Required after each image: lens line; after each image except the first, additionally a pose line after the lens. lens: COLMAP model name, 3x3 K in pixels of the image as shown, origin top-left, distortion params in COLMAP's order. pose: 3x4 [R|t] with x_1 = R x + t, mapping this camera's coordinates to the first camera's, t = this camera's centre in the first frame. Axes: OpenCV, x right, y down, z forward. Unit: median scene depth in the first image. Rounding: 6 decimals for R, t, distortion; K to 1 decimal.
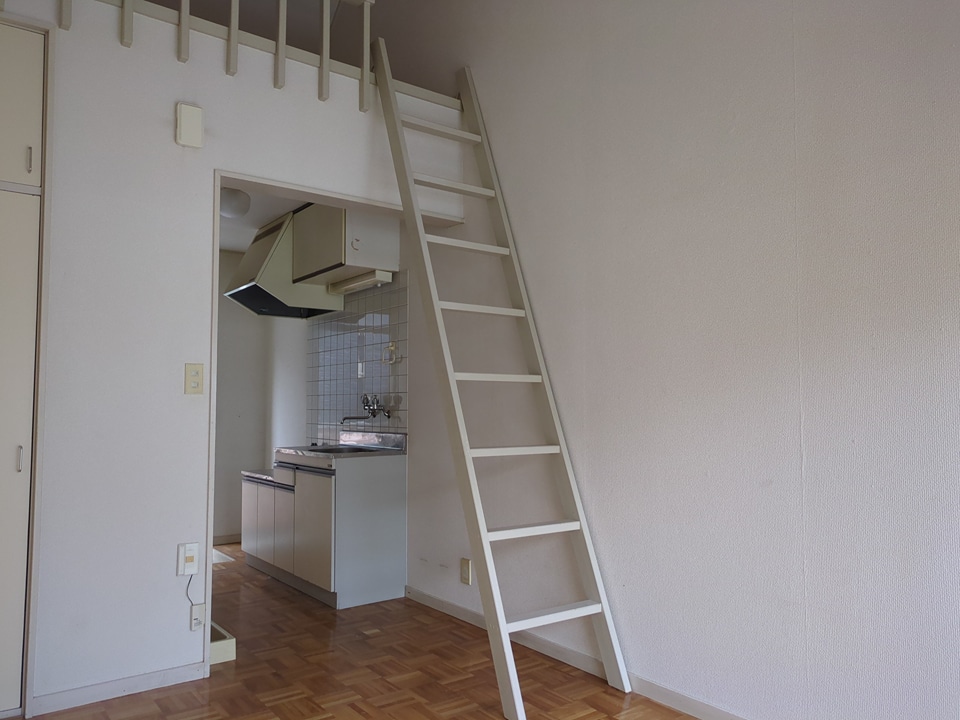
lens RADIAL K [[716.9, 0, 481.4], [0, 716.9, 358.3], [0, 0, 1]] dist [0.042239, -0.037675]
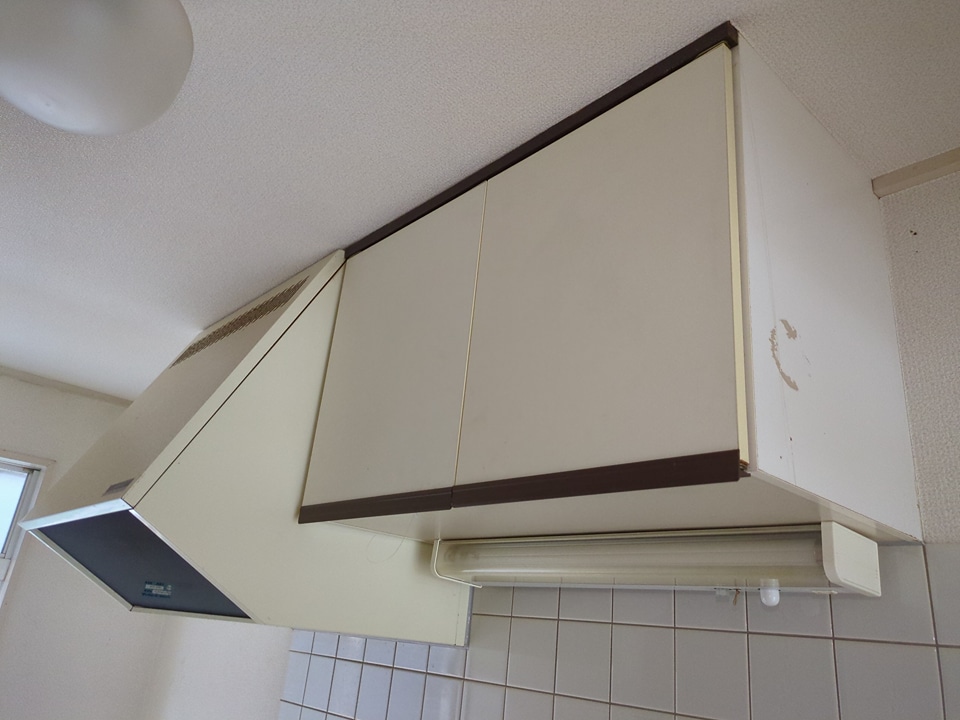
lens RADIAL K [[716.9, 0, 478.5], [0, 716.9, 357.5], [0, 0, 1]] dist [0.042239, -0.037675]
pose [[0.990772, 0.125582, 0.050997, -0.222442], [-0.104218, 0.946387, -0.305761, -0.088987], [-0.086661, 0.297625, 0.950741, 0.756763]]
